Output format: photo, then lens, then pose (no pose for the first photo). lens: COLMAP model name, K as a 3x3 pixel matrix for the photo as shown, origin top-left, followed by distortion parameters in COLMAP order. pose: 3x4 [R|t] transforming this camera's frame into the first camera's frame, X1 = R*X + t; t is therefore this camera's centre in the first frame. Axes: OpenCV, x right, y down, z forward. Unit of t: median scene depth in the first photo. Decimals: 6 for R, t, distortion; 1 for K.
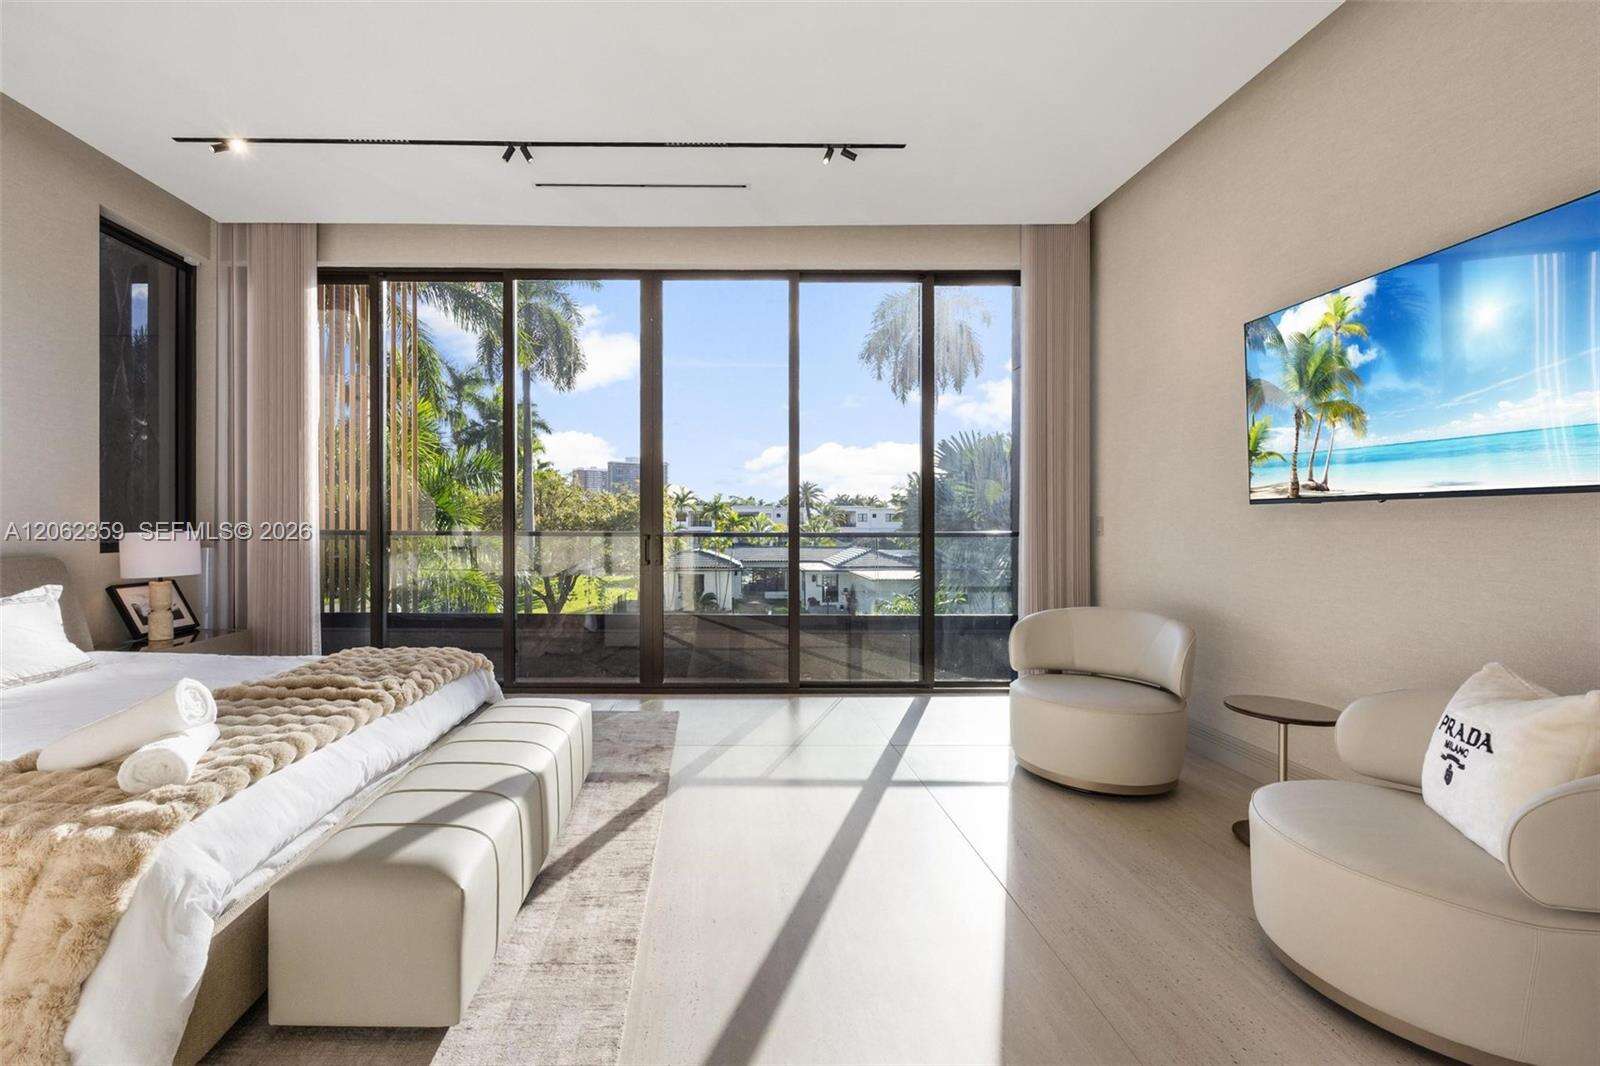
lens RADIAL K [[680.3, 0, 724.8], [0, 680.3, 532.3], [0, 0, 1]] dist [0.000078, 0.000023]
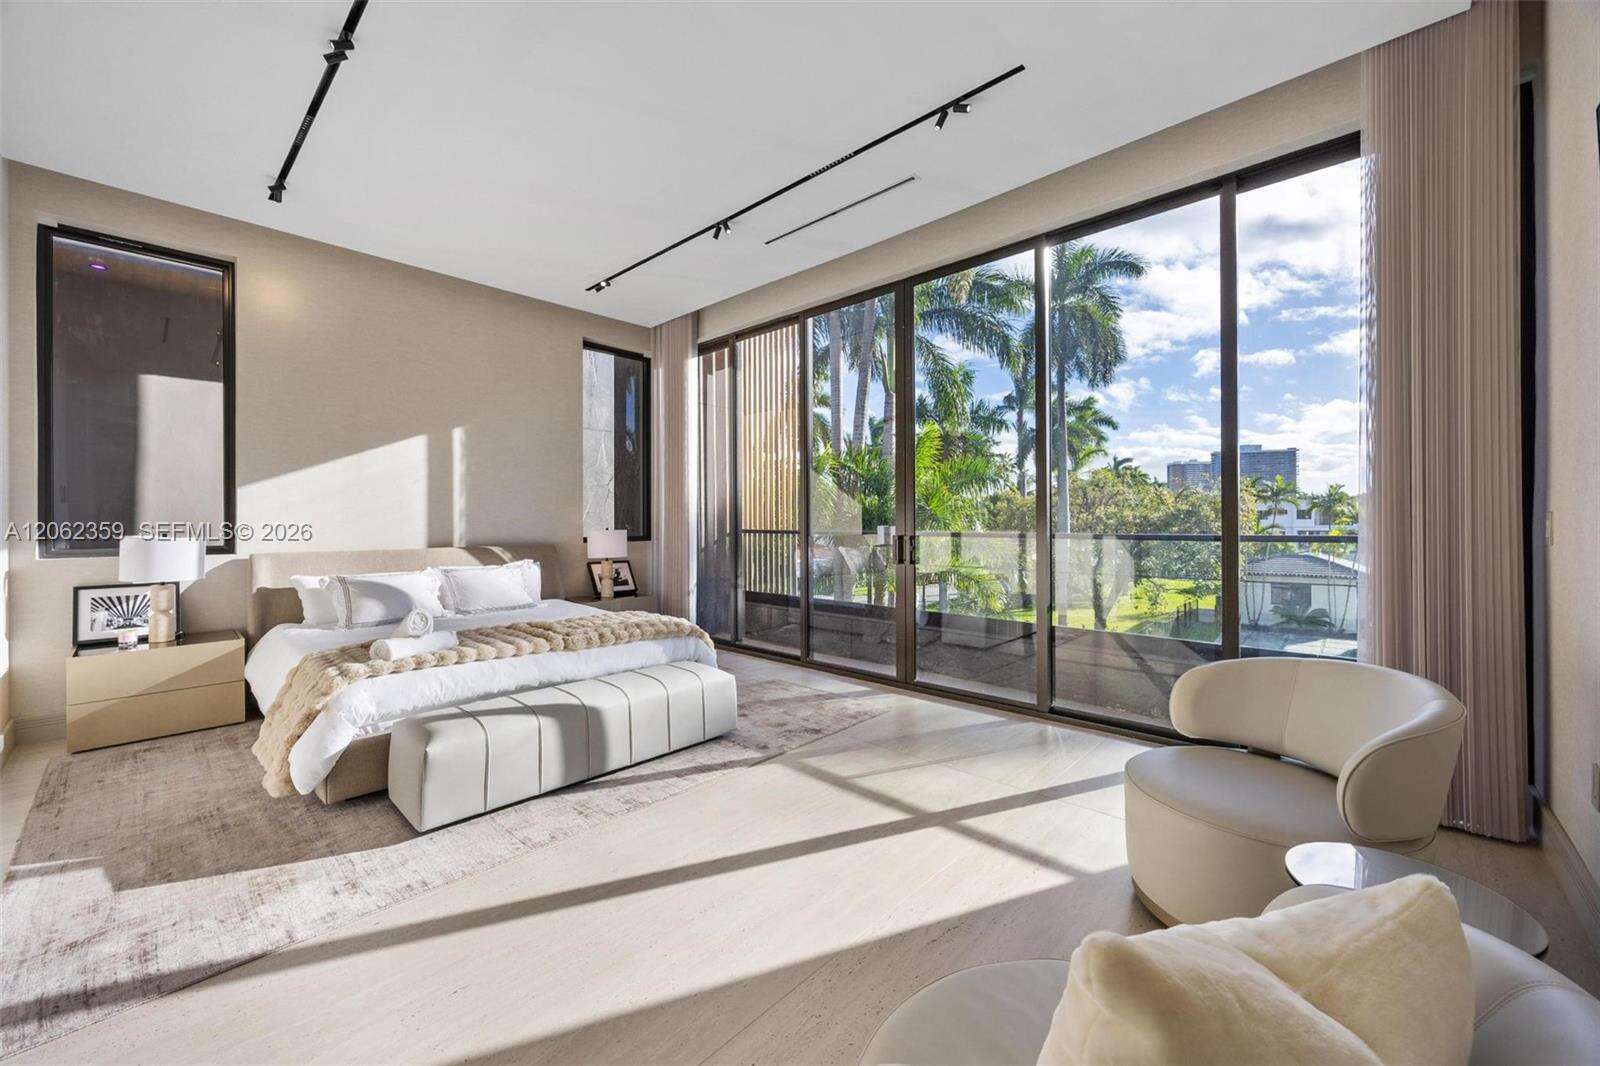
lens RADIAL K [[648.6, 0, 800.0], [0, 648.6, 533.0], [0, 0, 1]] dist [-0.000094, -0.000011]
pose [[0.707334, 0.007920, -0.706835, 0.608304], [-0.006847, 0.999967, 0.004353, -0.004299], [0.706846, 0.001761, 0.707365, 0.243741]]
